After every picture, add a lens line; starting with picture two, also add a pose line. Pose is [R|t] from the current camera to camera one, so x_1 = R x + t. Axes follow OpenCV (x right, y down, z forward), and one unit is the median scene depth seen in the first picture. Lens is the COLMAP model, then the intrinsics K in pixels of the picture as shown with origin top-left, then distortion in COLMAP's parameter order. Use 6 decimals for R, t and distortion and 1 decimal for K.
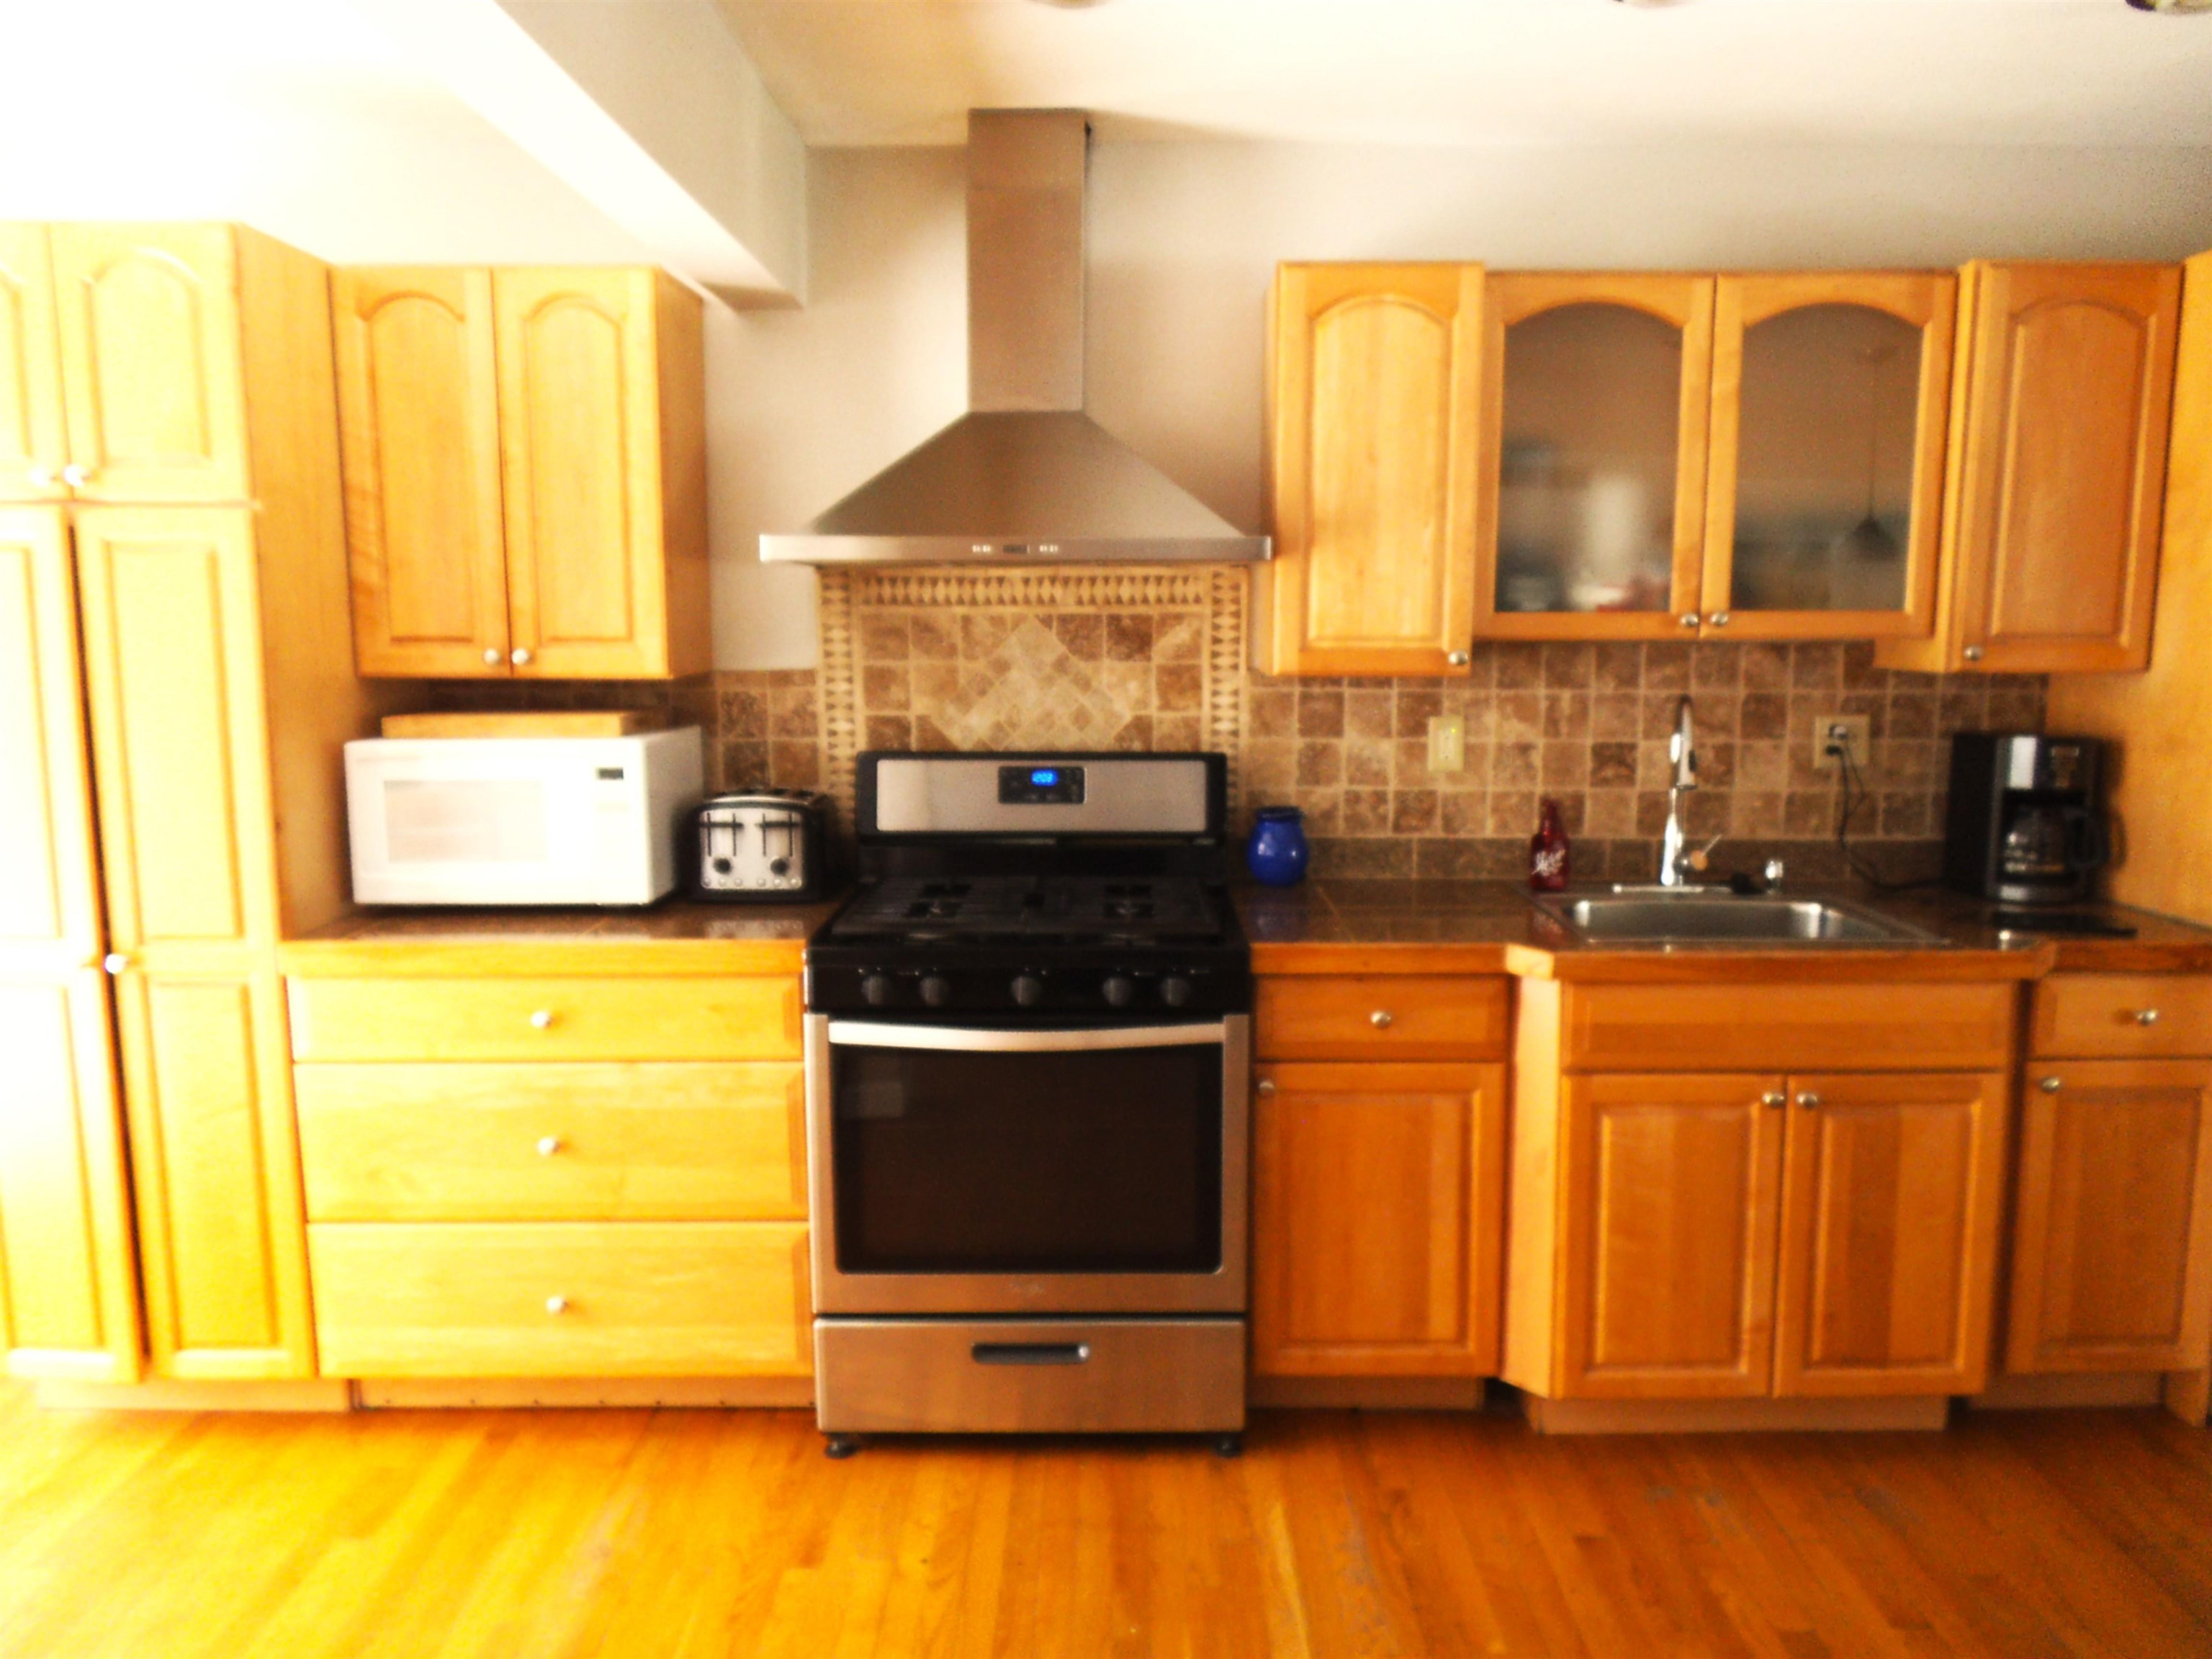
lens RADIAL K [[1583.9, 0, 1109.7], [0, 1583.9, 831.5], [0, 0, 1]] dist [-0.005535, -0.012218]
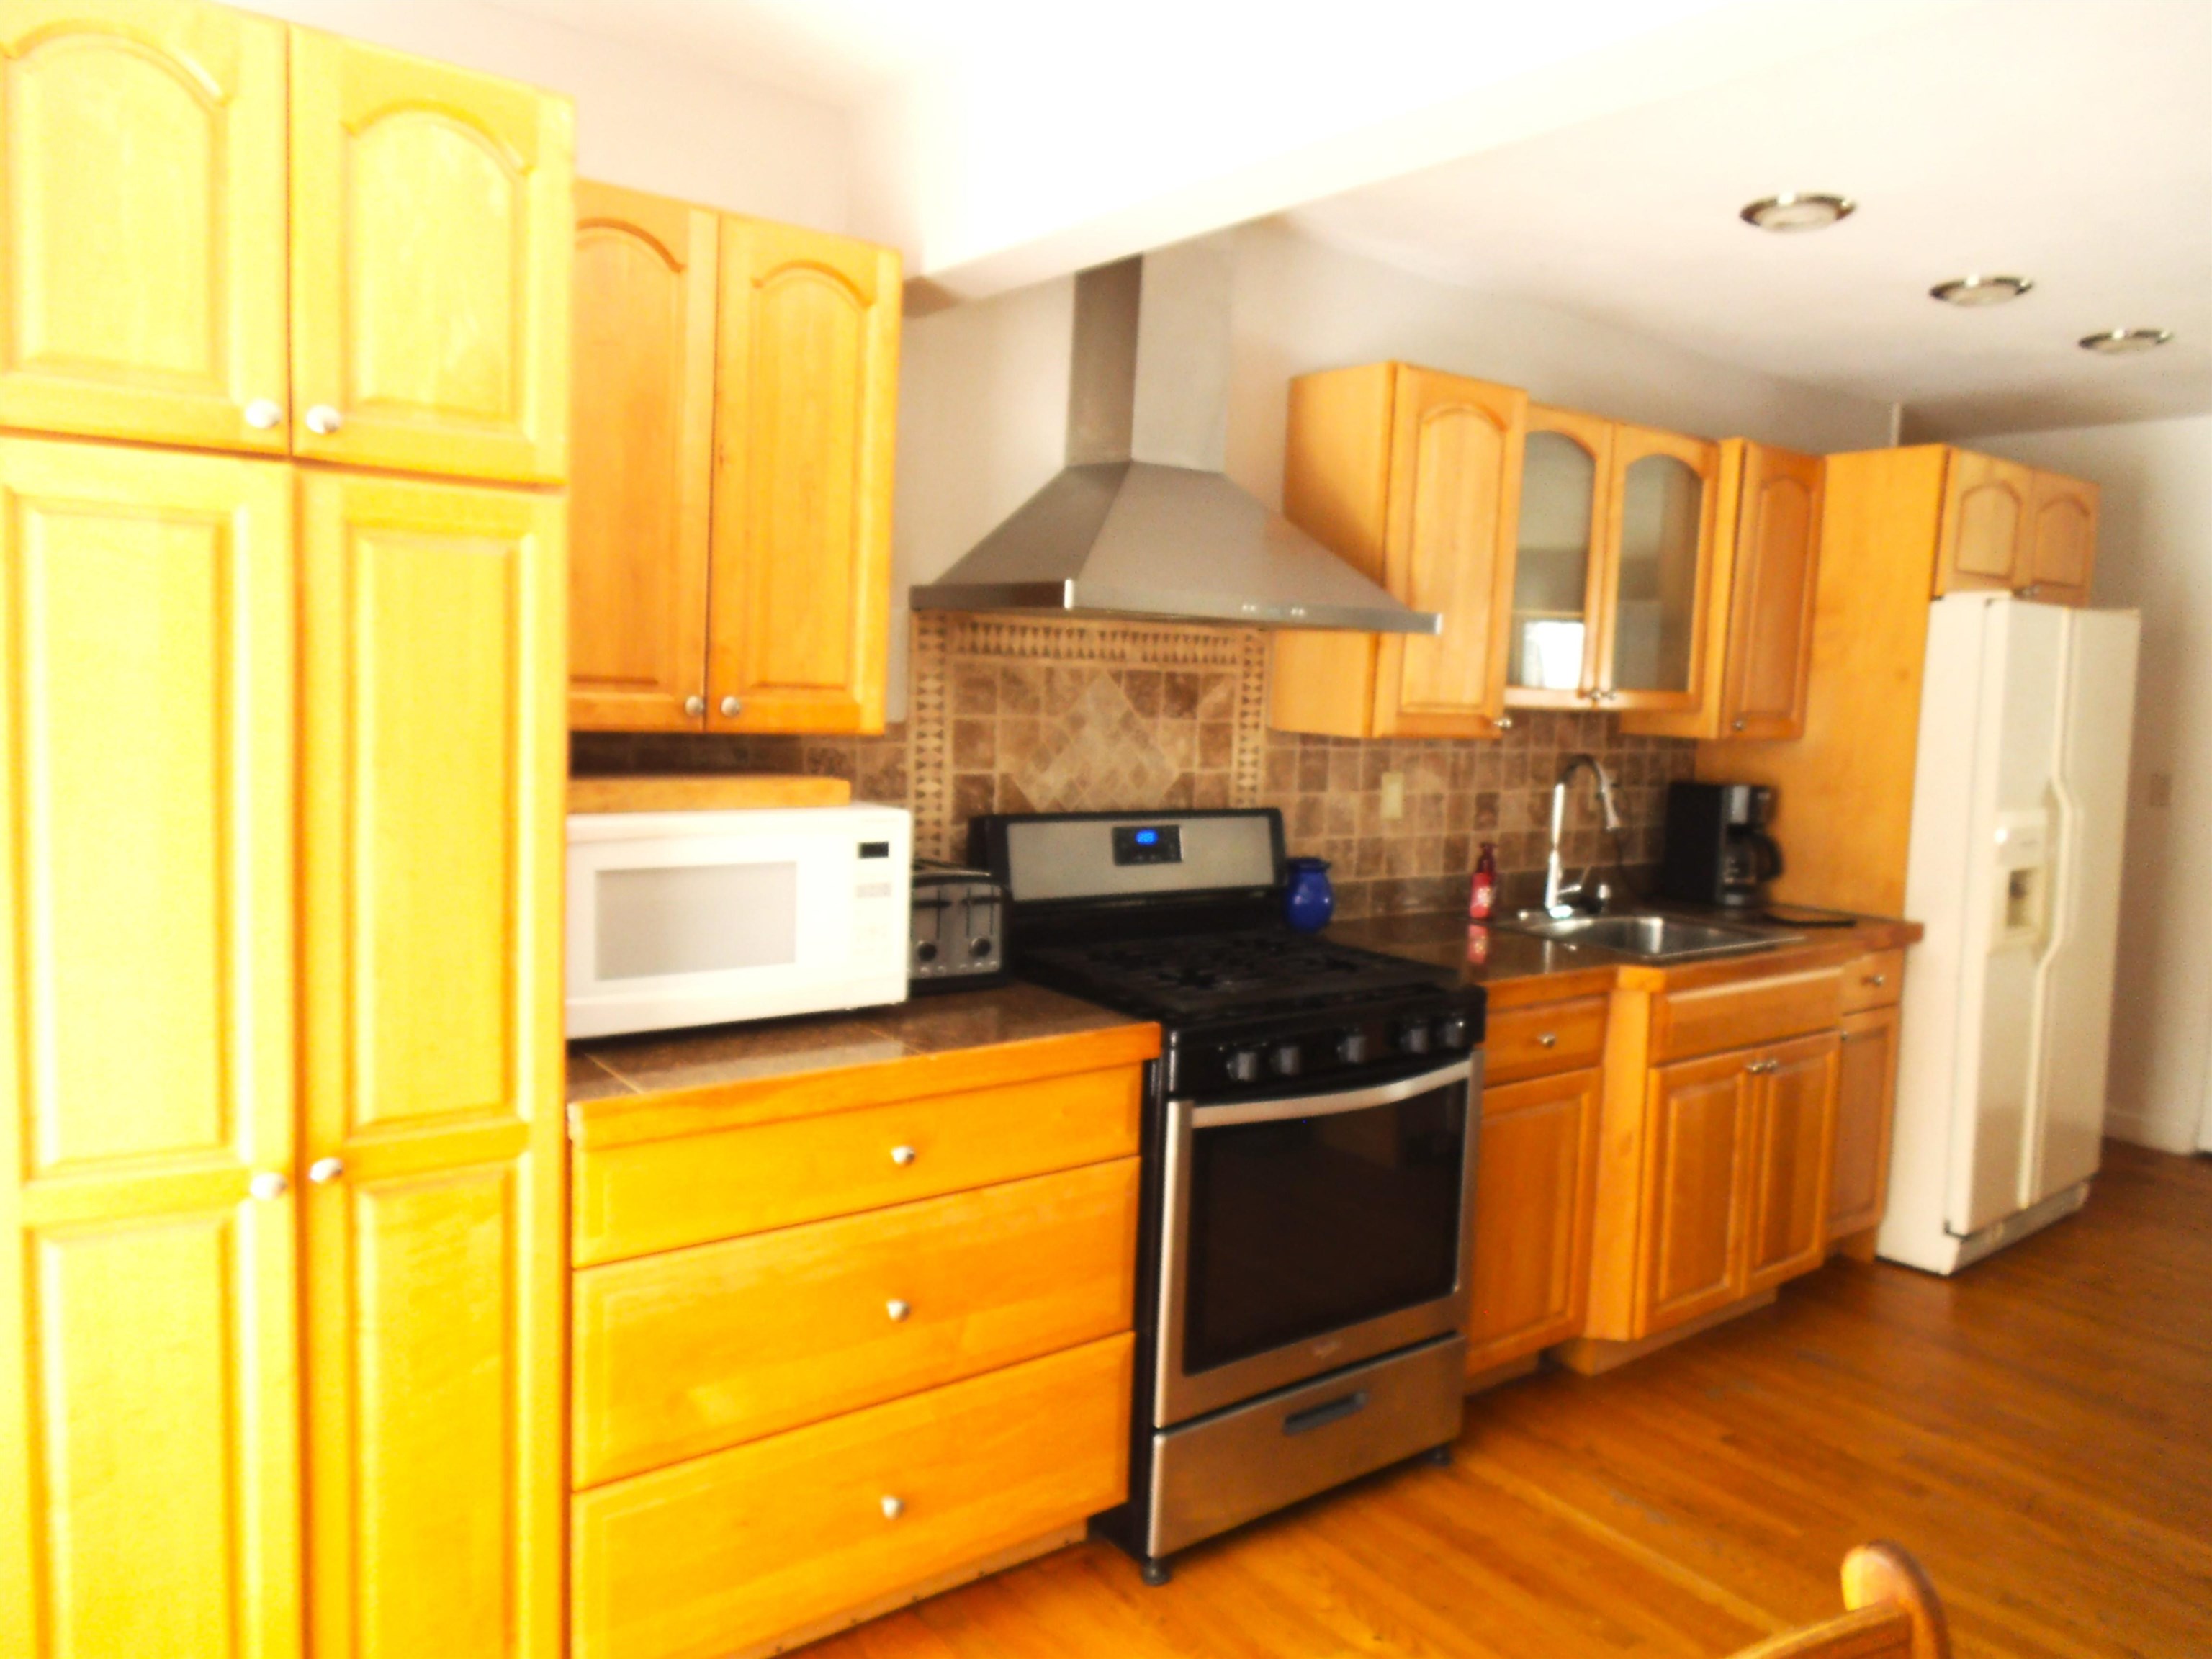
lens RADIAL K [[1583.9, 0, 1107.8], [0, 1583.9, 824.0], [0, 0, 1]] dist [-0.005535, -0.012218]
pose [[0.785344, -0.026434, 0.618495, -0.671074], [0.042663, 0.999024, -0.011475, -0.032426], [-0.617588, 0.035398, 0.785705, 0.249614]]
